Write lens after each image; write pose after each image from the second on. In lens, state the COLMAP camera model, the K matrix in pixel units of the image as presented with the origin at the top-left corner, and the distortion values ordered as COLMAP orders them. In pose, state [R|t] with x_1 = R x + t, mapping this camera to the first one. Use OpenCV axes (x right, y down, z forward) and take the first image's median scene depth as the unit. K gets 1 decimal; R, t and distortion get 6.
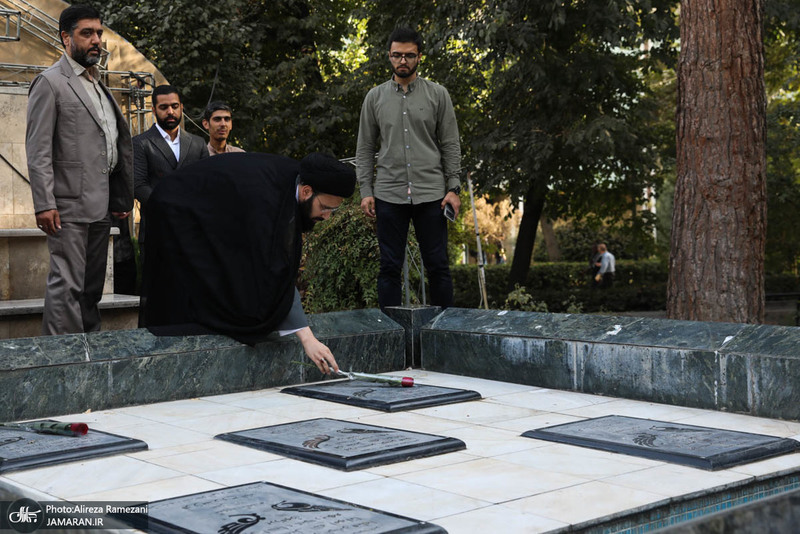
lens RADIAL K [[1127.3, 0, 299.3], [0, 1127.3, 227.9], [0, 0, 1]] dist [0.058791, 0.001549]
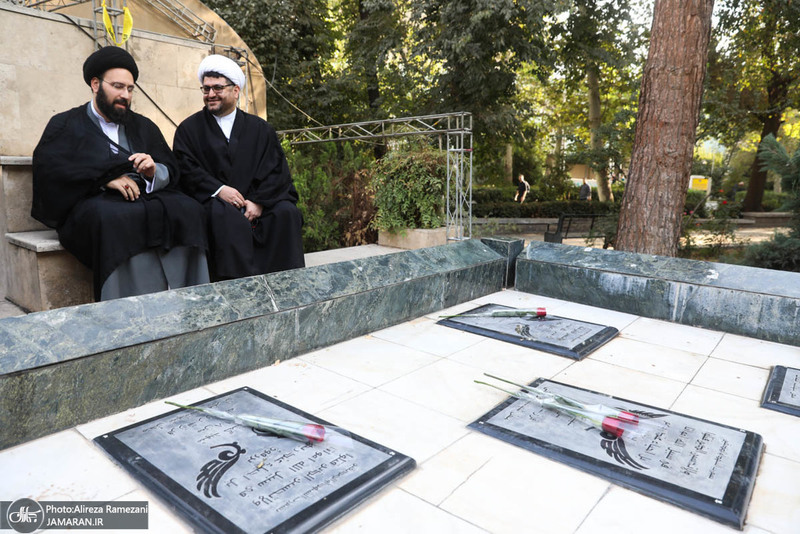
lens RADIAL K [[549.4, 0, 400.0], [0, 549.4, 267.0], [0, 0, 1]] dist [-0.072968, 0.005307]
pose [[0.974990, 0.011581, 0.221946, -0.129466], [-0.052694, 0.982212, 0.180230, -0.002792], [-0.215911, -0.187418, 0.958257, 0.381249]]
